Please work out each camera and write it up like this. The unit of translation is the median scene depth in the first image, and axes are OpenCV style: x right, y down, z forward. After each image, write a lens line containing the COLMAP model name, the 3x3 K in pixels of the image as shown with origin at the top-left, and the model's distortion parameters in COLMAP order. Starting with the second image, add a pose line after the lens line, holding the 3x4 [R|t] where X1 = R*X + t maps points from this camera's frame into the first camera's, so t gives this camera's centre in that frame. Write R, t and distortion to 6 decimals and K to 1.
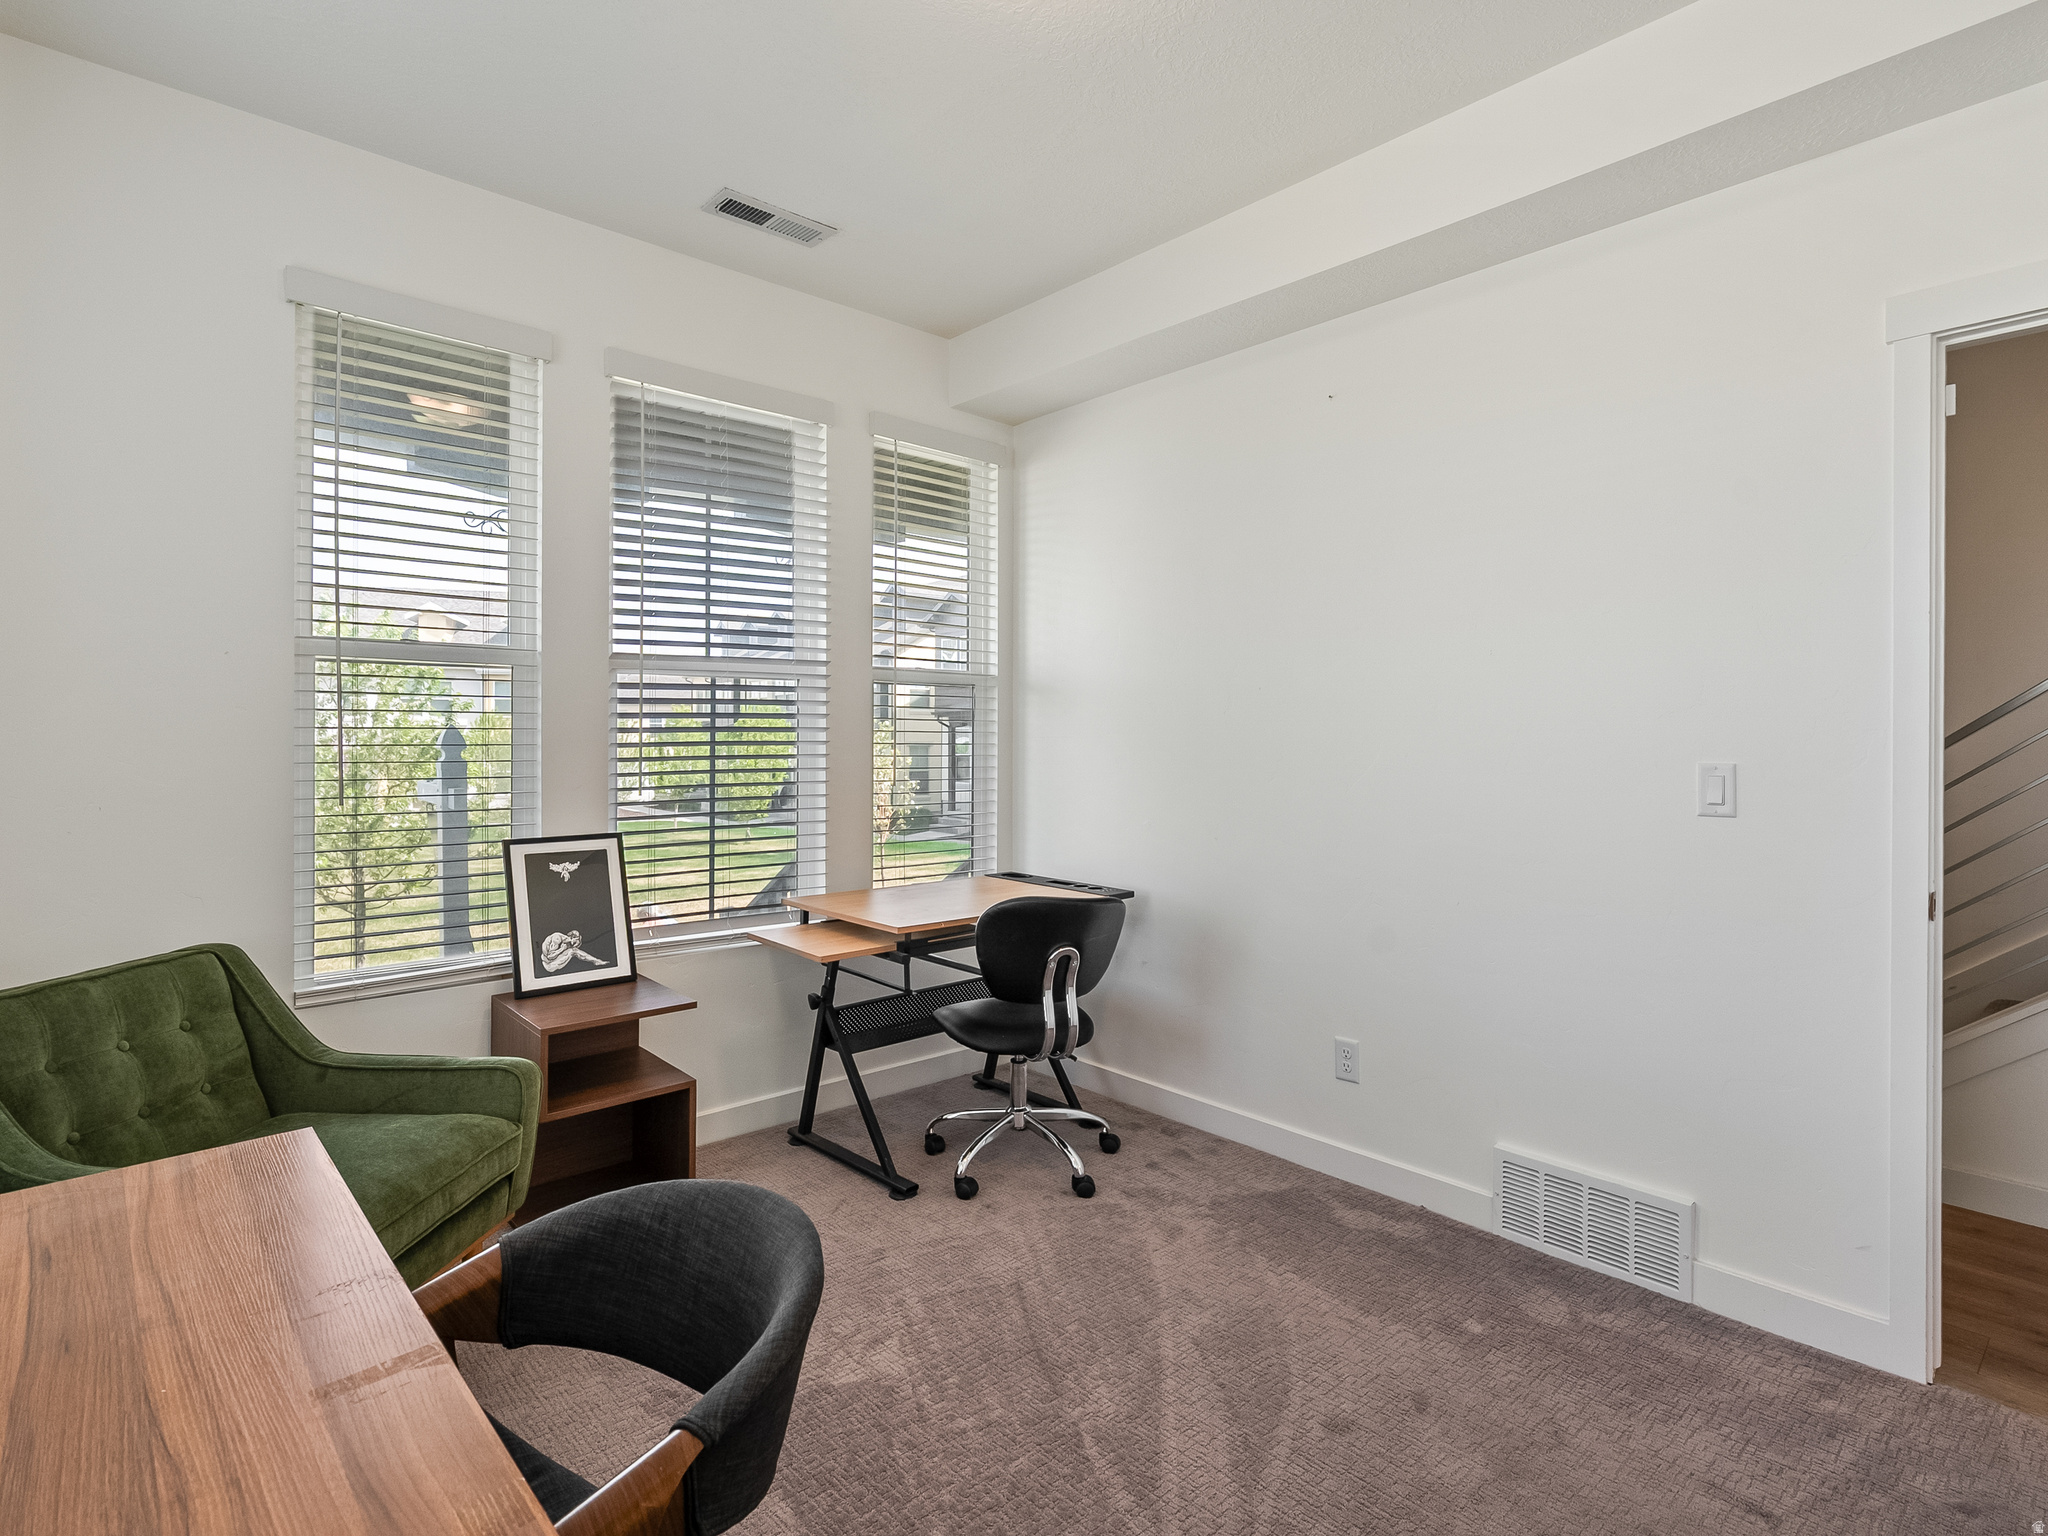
lens RADIAL K [[1054.8, 0, 1026.8], [0, 1054.8, 737.3], [0, 0, 1]] dist [0.004139, 0.000574]
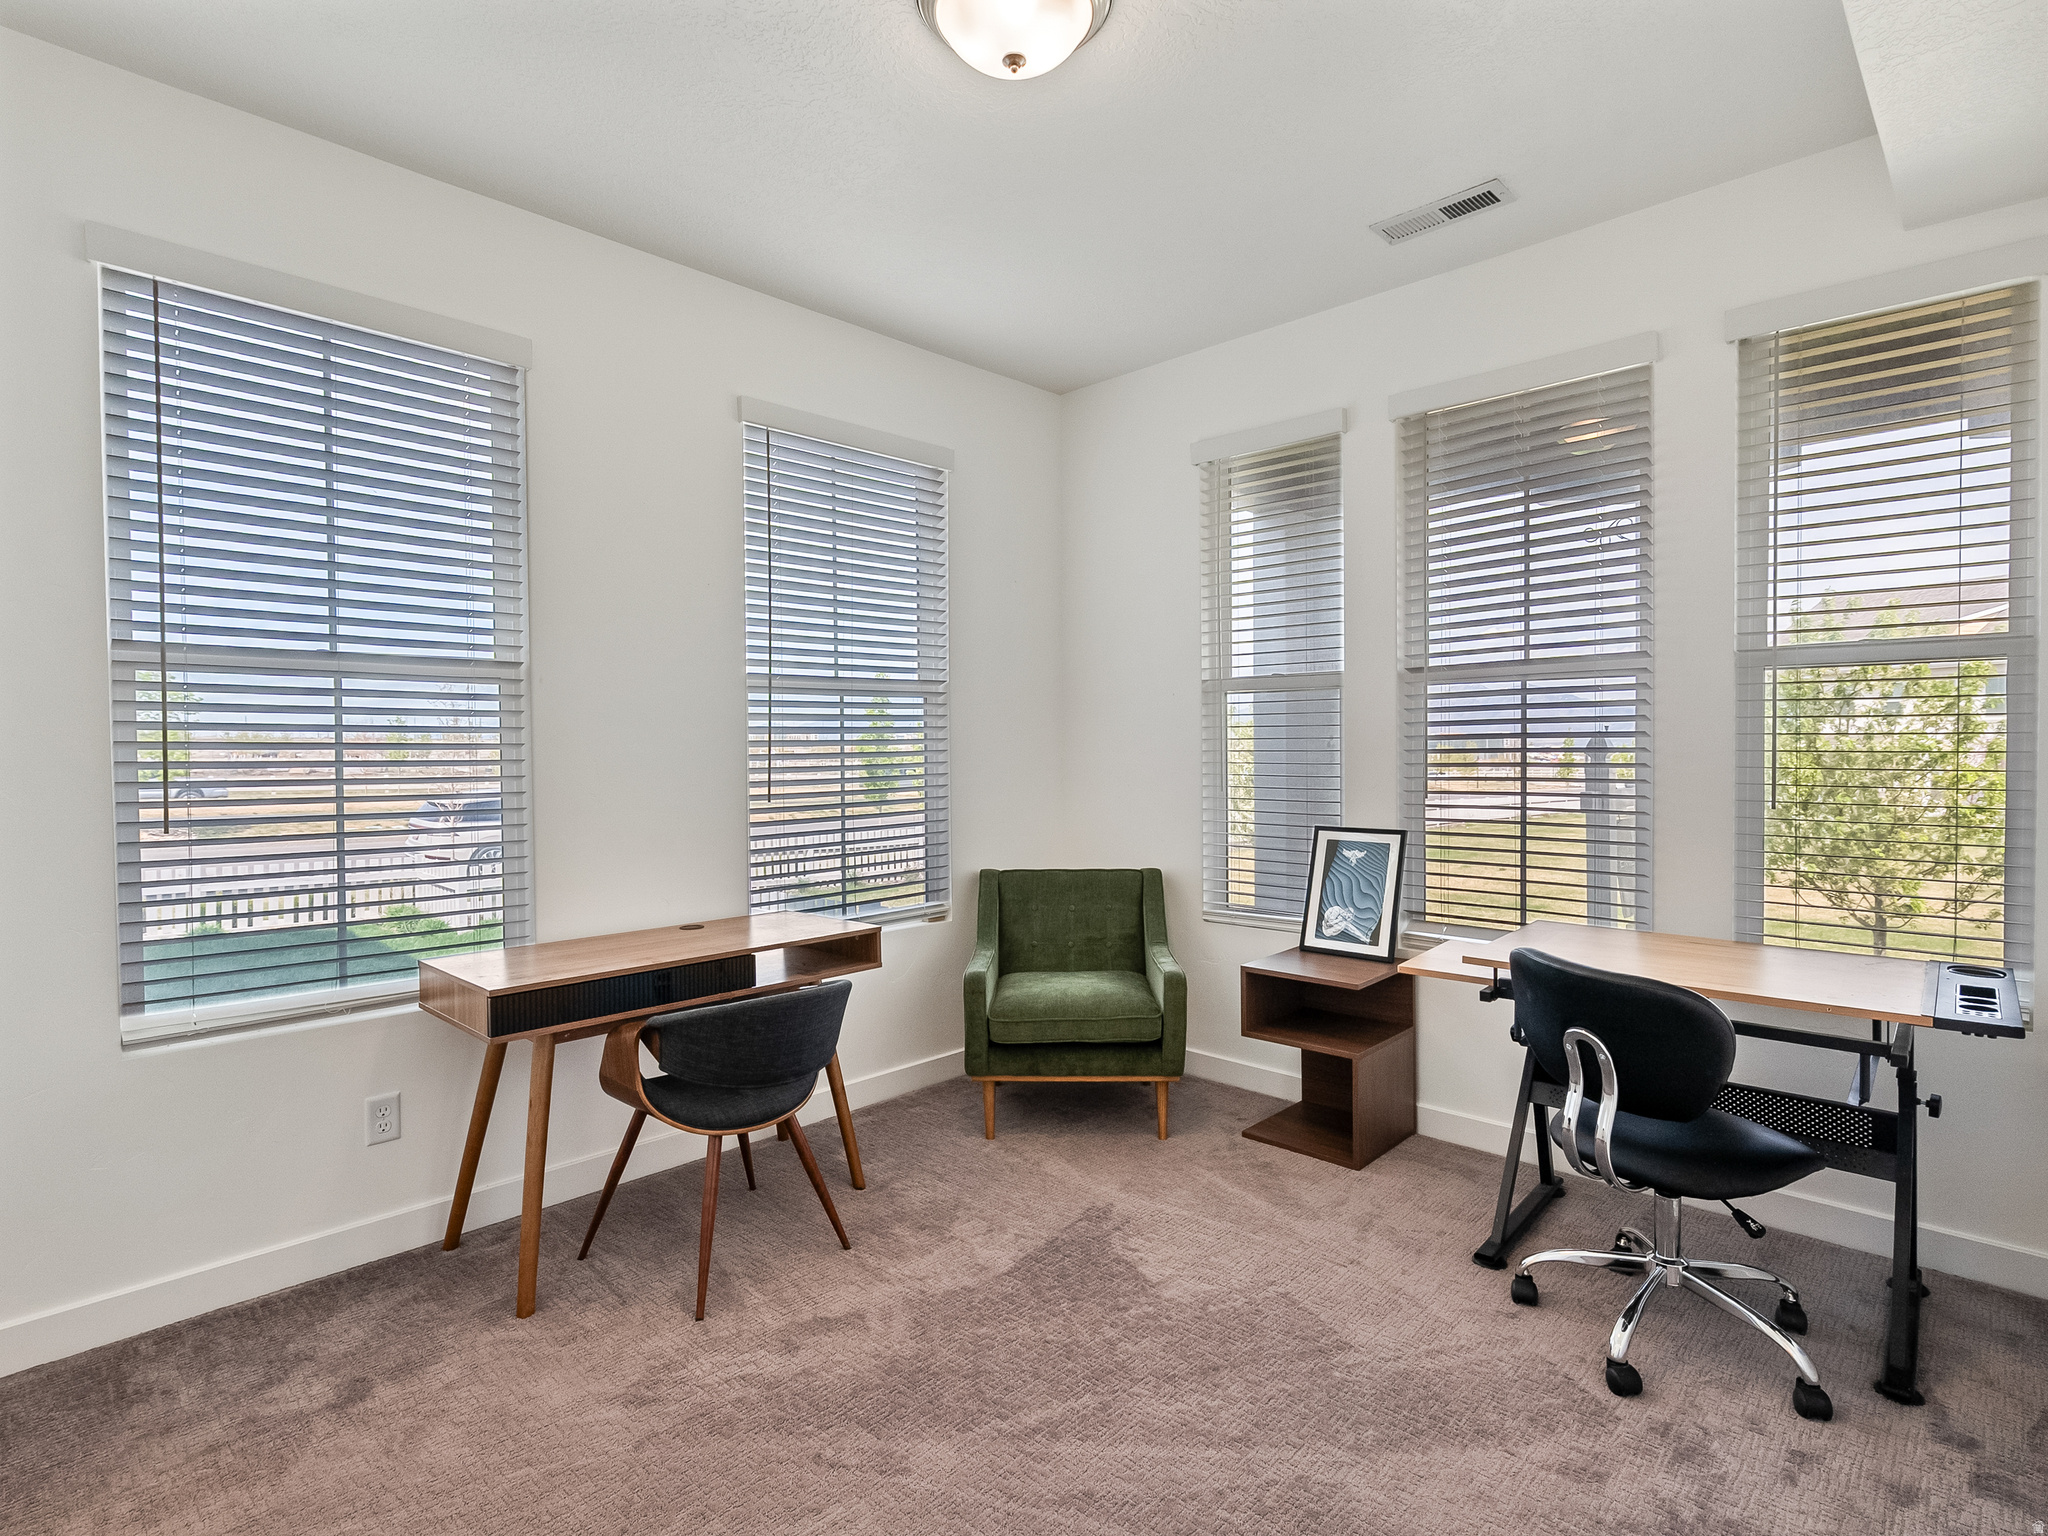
lens RADIAL K [[1038.8, 0, 1017.9], [0, 1038.8, 768.9], [0, 0, 1]] dist [-0.001846, 0.001686]
pose [[0.061932, 0.014571, -0.997974, 0.713964], [0.002057, 0.999889, 0.014726, 0.009447], [0.998078, -0.002964, 0.061895, 0.557303]]
